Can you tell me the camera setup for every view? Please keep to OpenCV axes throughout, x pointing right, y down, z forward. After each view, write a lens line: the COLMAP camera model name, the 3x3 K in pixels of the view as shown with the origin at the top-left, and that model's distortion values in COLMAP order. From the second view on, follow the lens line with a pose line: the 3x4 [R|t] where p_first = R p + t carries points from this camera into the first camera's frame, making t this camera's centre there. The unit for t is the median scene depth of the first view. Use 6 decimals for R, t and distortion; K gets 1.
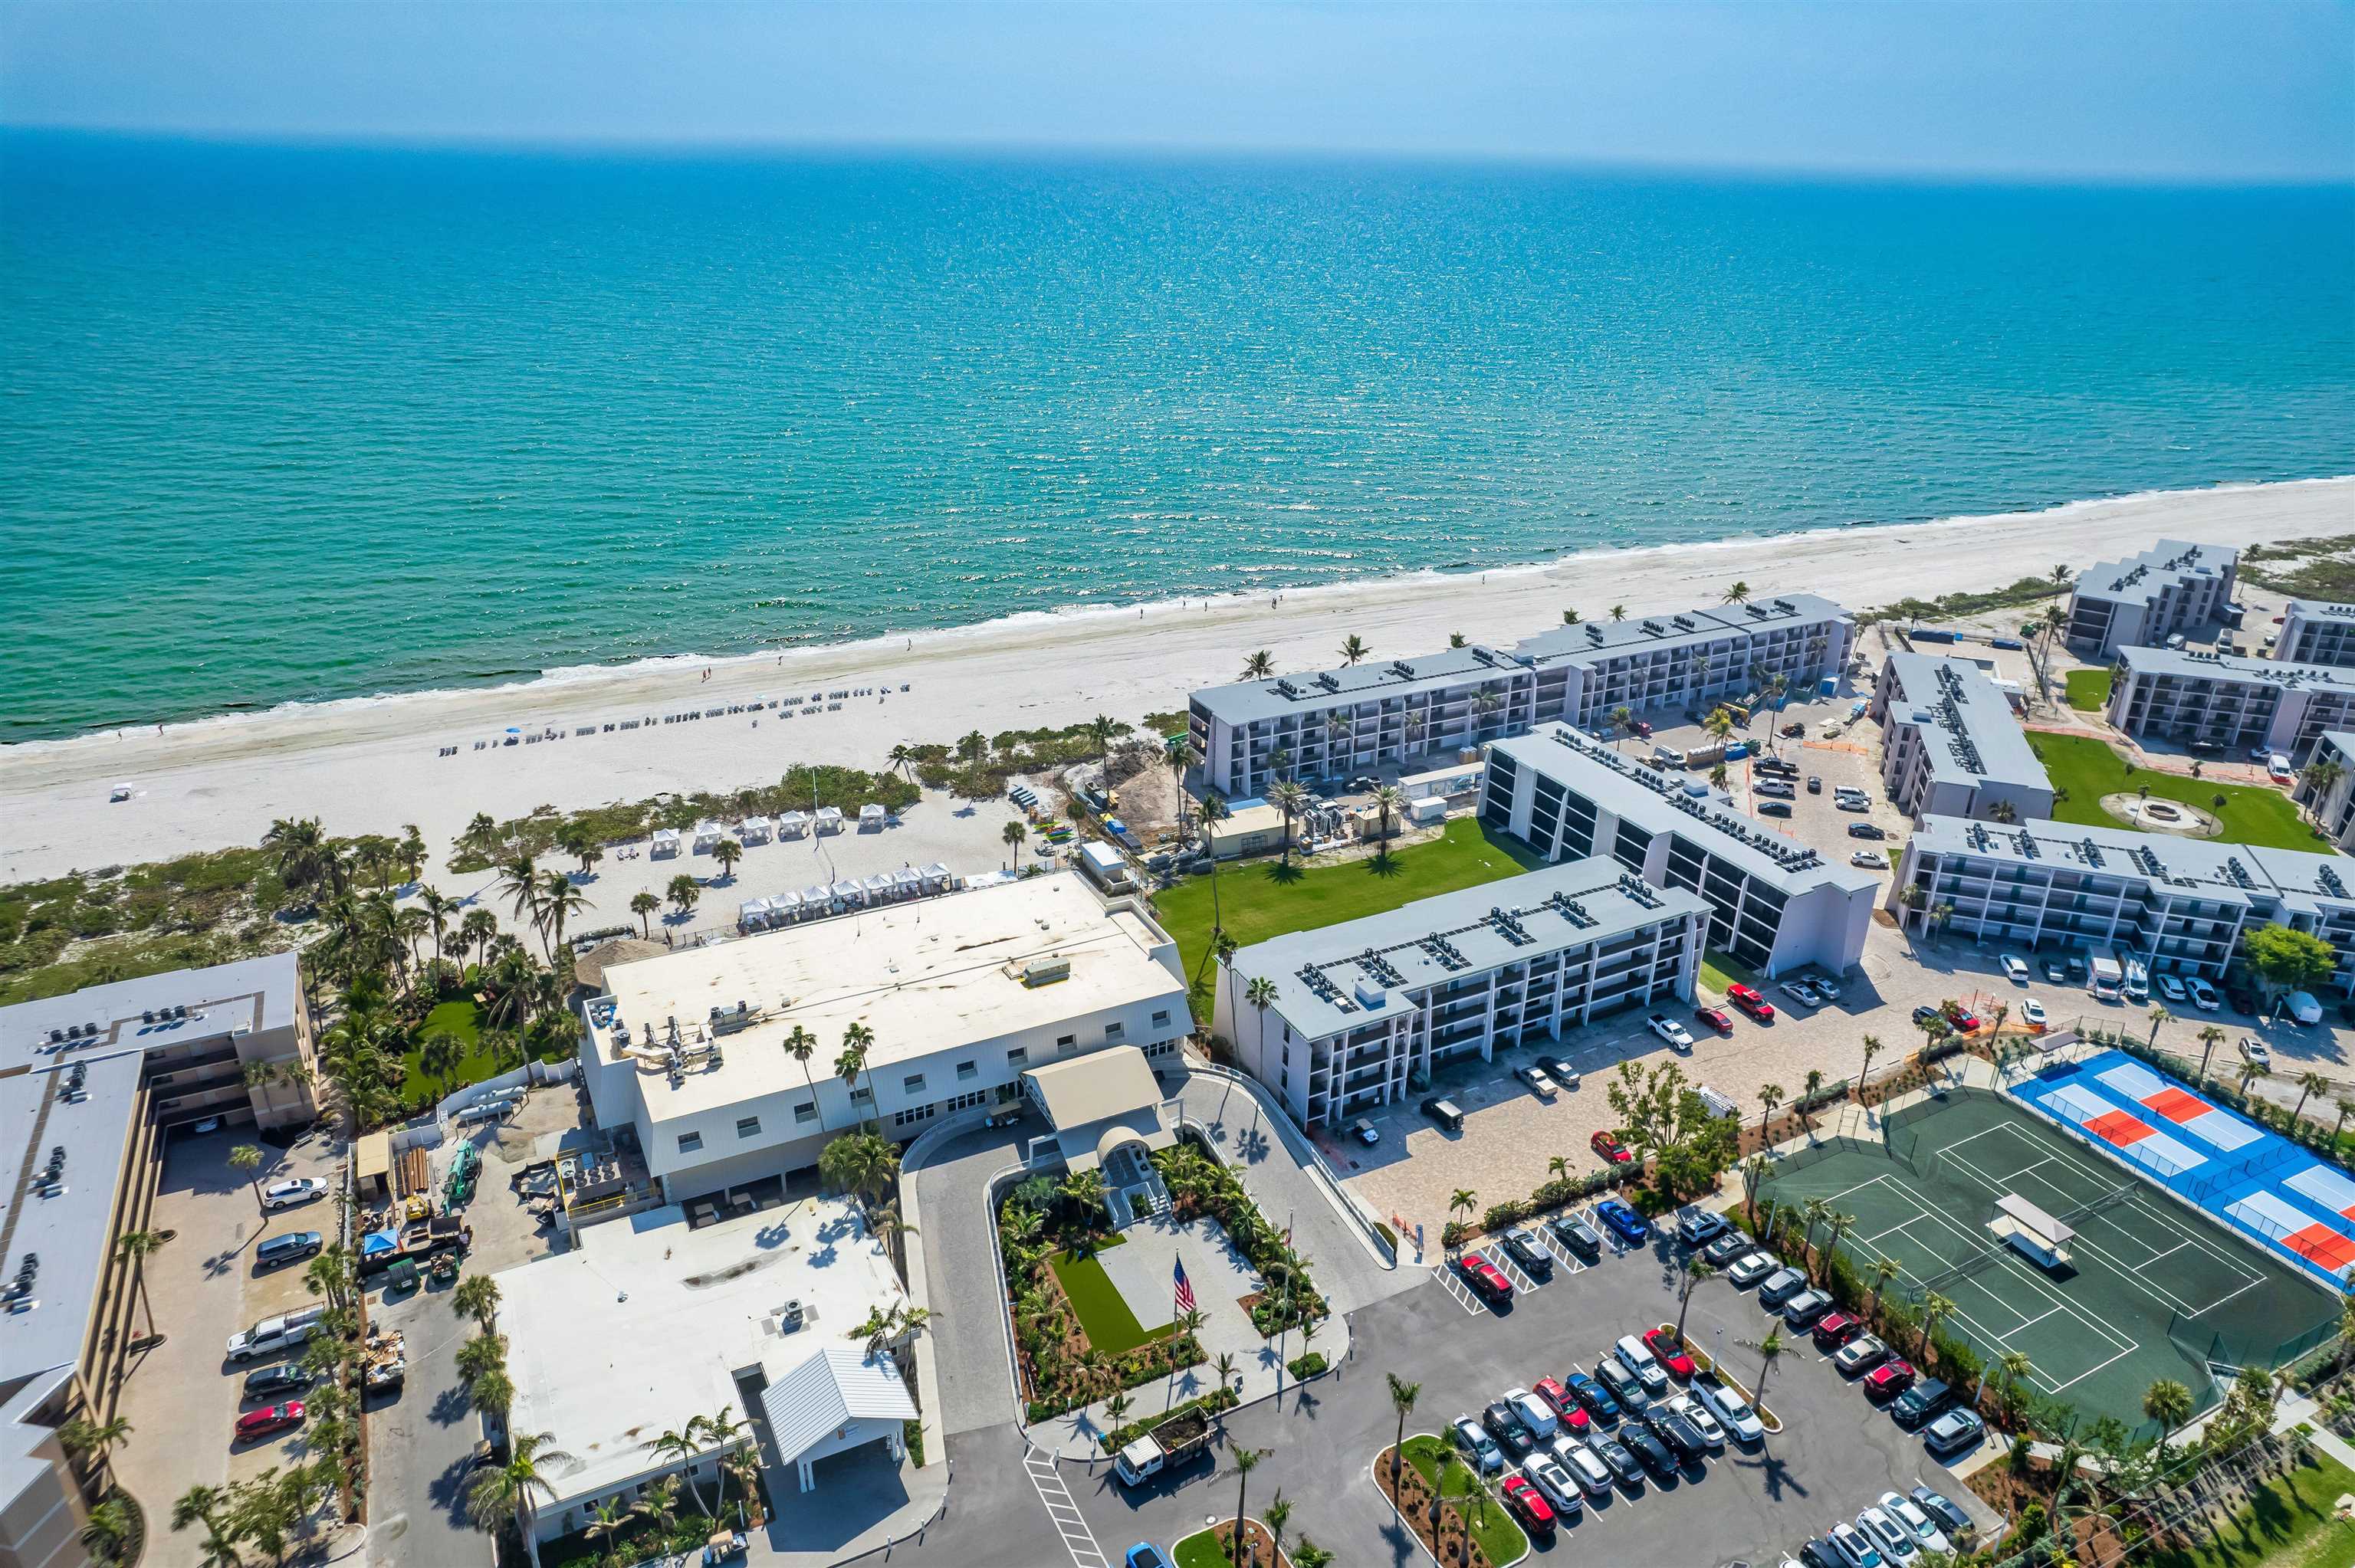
lens RADIAL K [[1488.1, 0, 1190.8], [0, 1488.1, 781.6], [0, 0, 1]] dist [-0.008814, 0.009067]
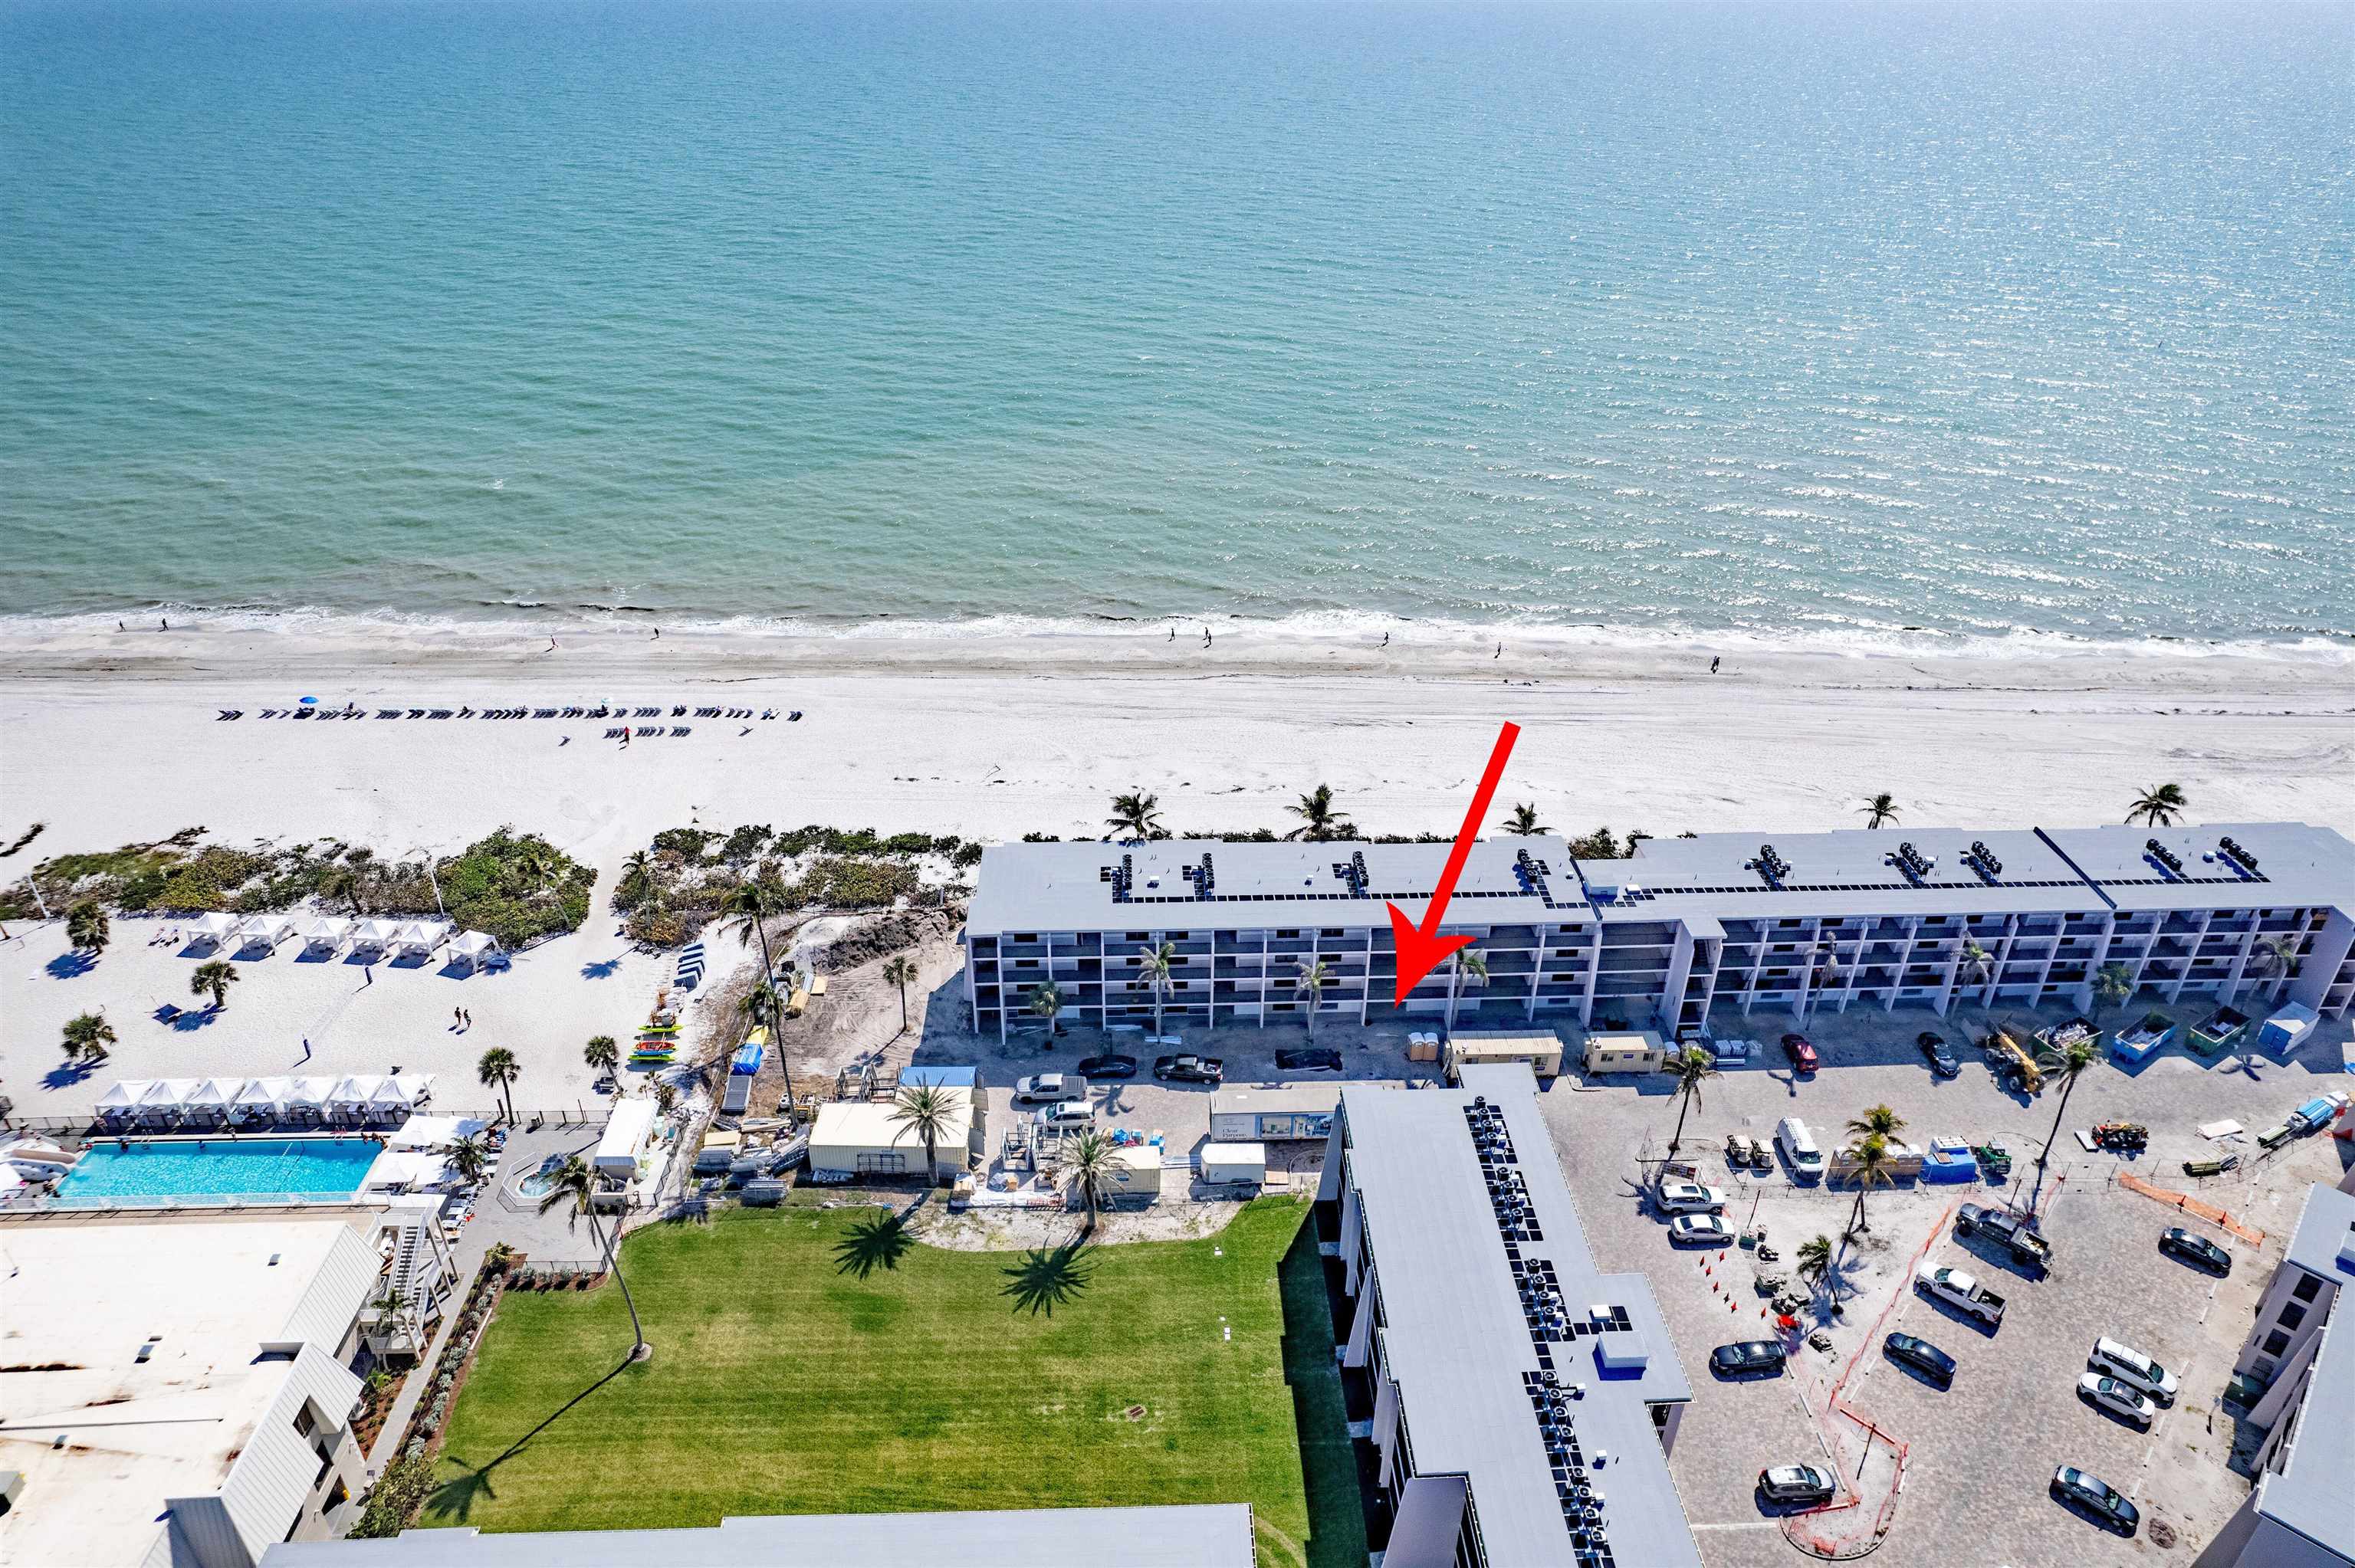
lens RADIAL K [[1488.1, 0, 1171.2], [0, 1488.1, 782.2], [0, 0, 1]] dist [-0.008814, 0.009067]
pose [[0.904971, 0.203128, -0.373853, 0.337063], [-0.163848, 0.977291, 0.134377, -0.206943], [0.392659, -0.060352, 0.917702, 0.501216]]
